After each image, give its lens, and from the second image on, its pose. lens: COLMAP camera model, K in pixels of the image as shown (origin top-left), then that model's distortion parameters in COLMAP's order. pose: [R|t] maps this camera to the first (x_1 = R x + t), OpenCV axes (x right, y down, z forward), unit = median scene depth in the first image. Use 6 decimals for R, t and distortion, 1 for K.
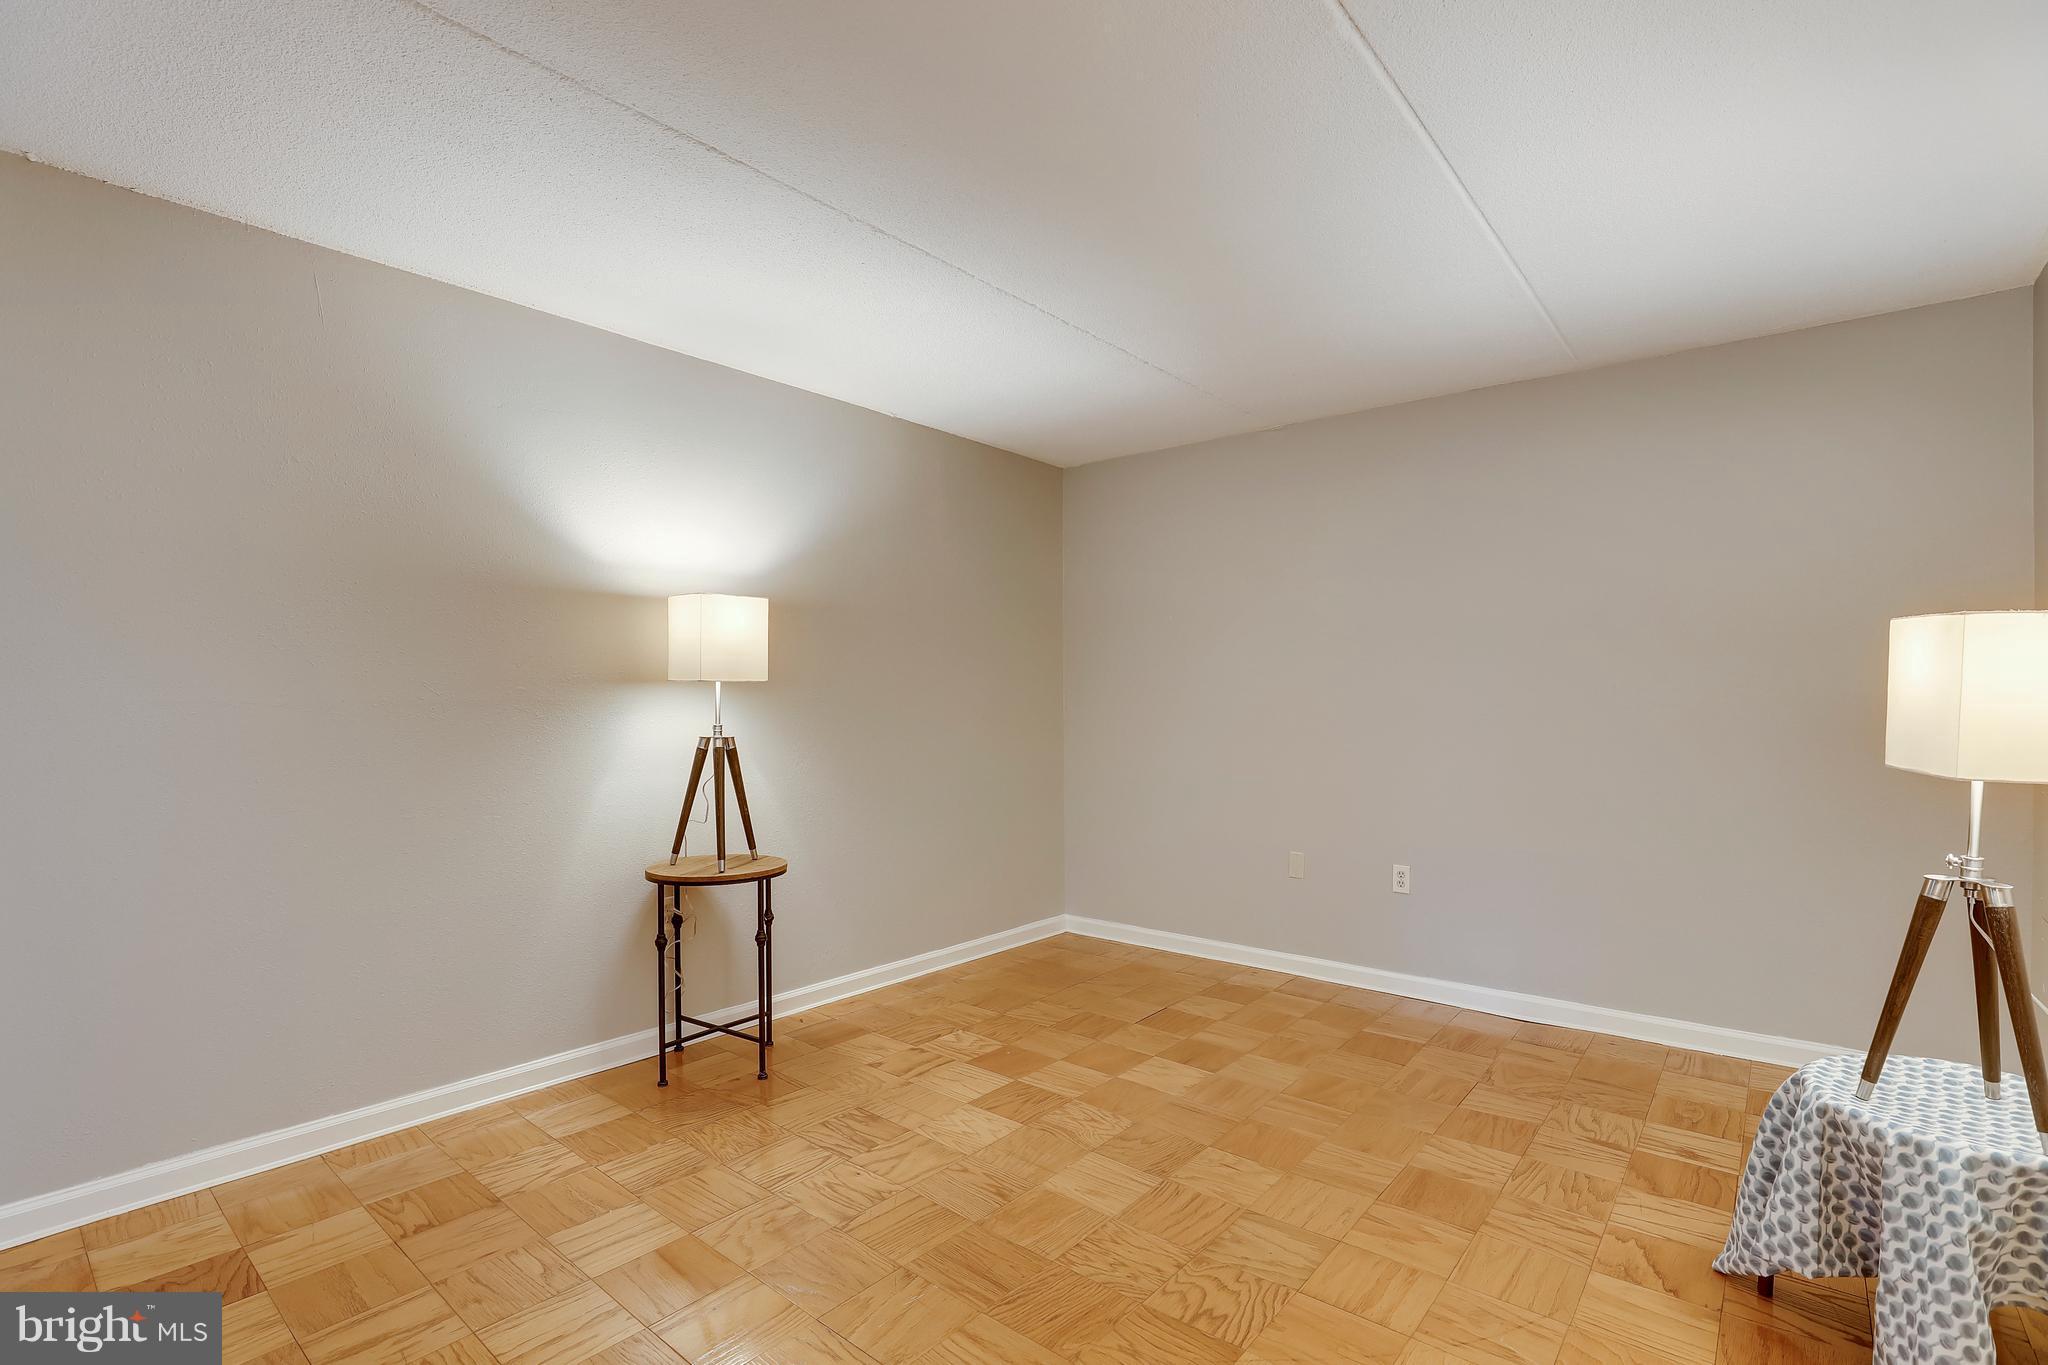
lens RADIAL K [[941.6, 0, 1024.2], [0, 941.6, 700.6], [0, 0, 1]] dist [-0.019635, 0.002104]
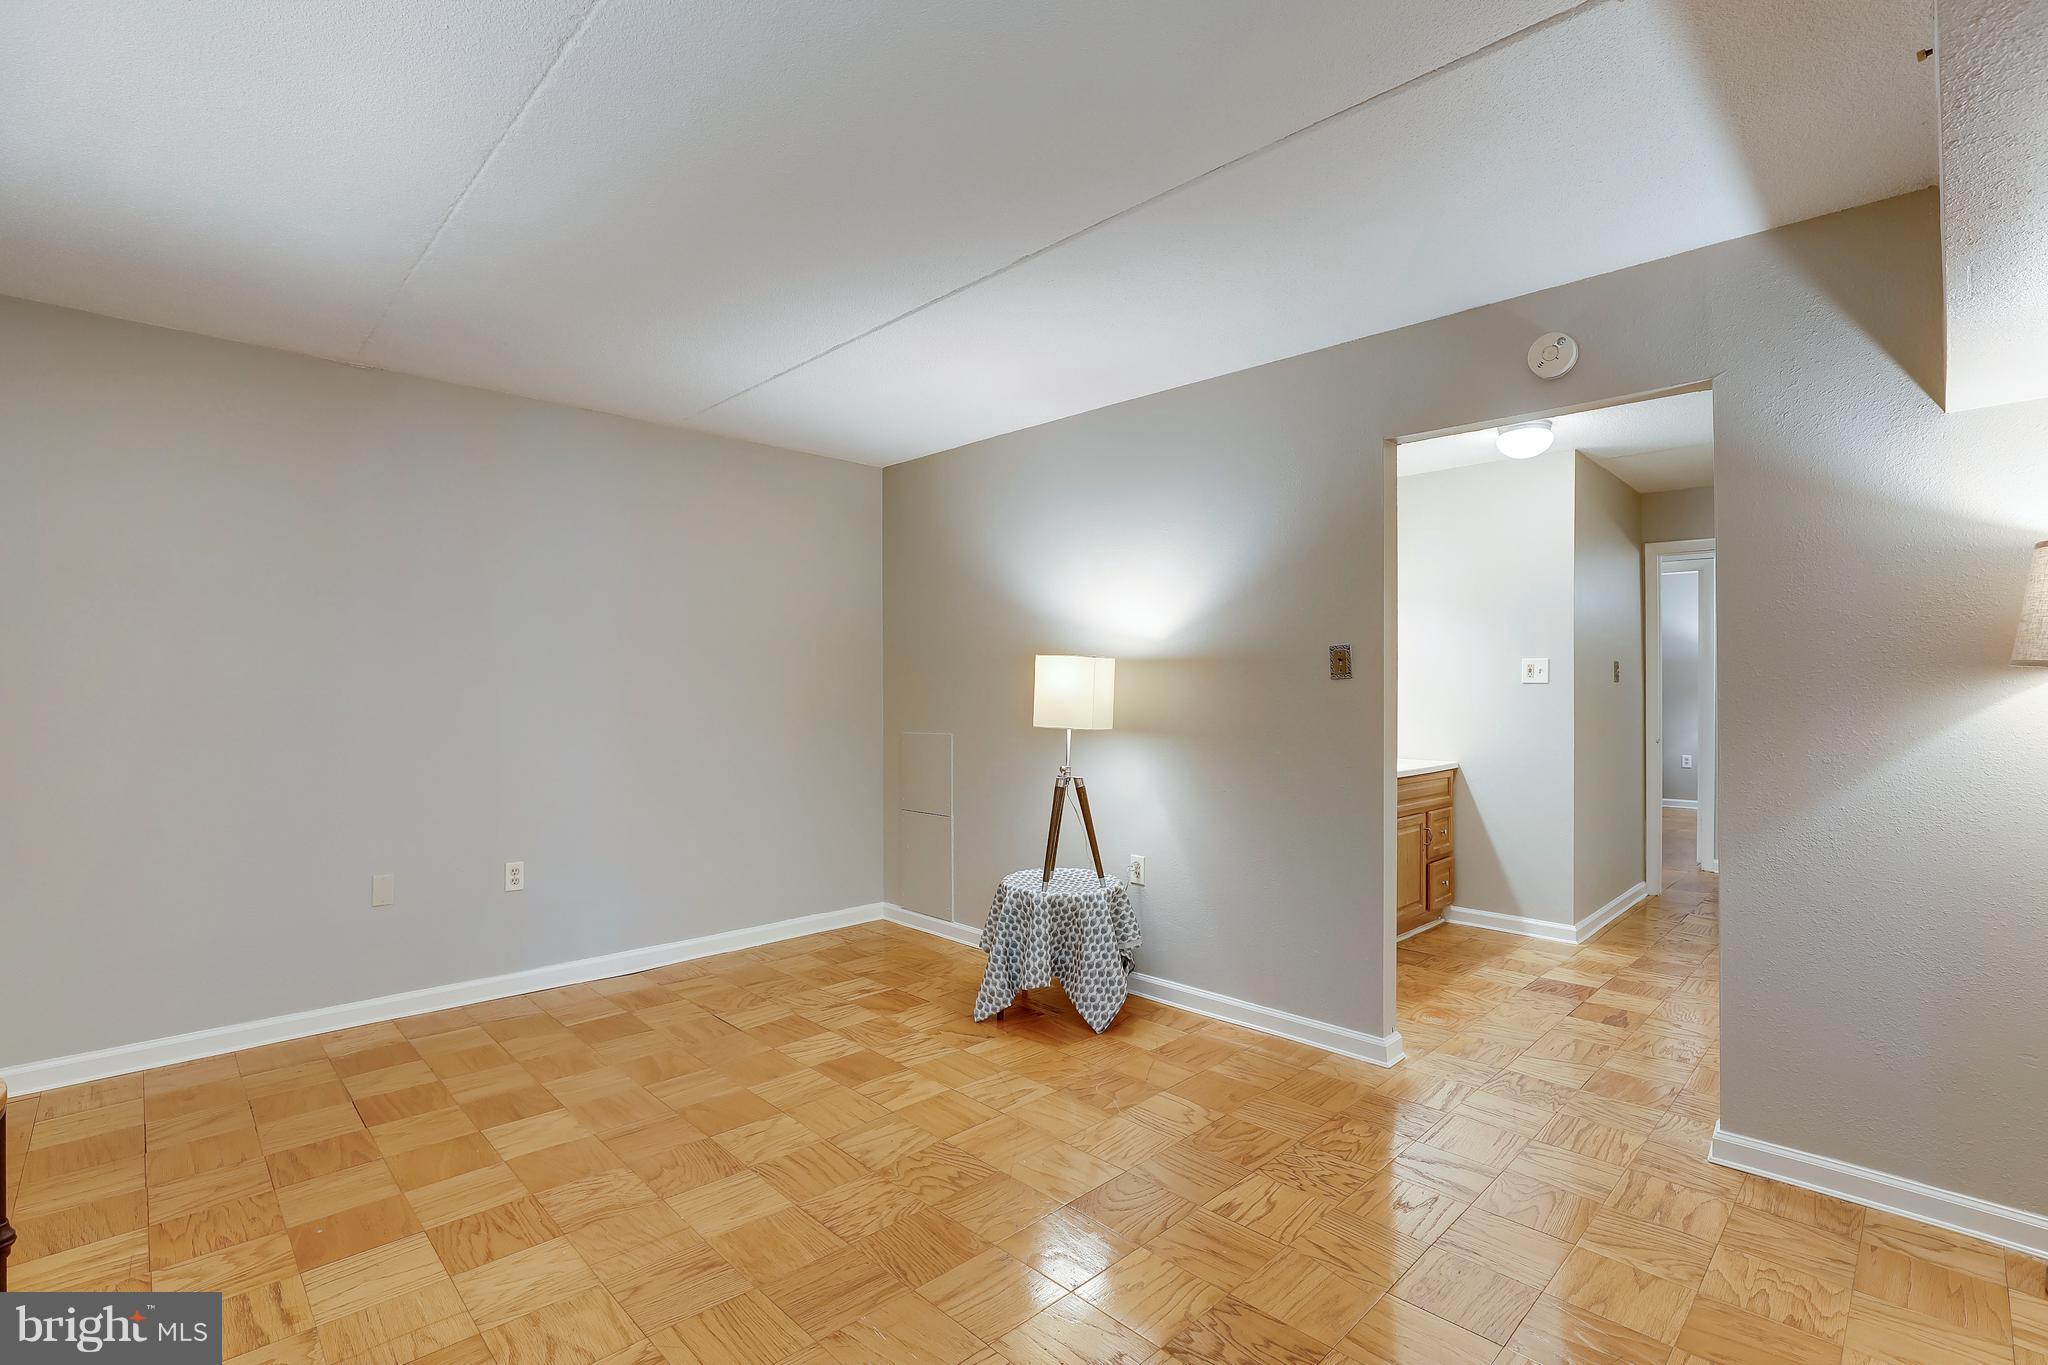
lens RADIAL K [[941.6, 0, 1014.3], [0, 941.6, 678.2], [0, 0, 1]] dist [-0.019635, 0.002104]
pose [[0.109558, 0.018213, 0.993814, -0.693936], [-0.001431, 0.999834, -0.018166, 0.001268], [-0.993979, 0.000568, 0.109565, 0.507512]]
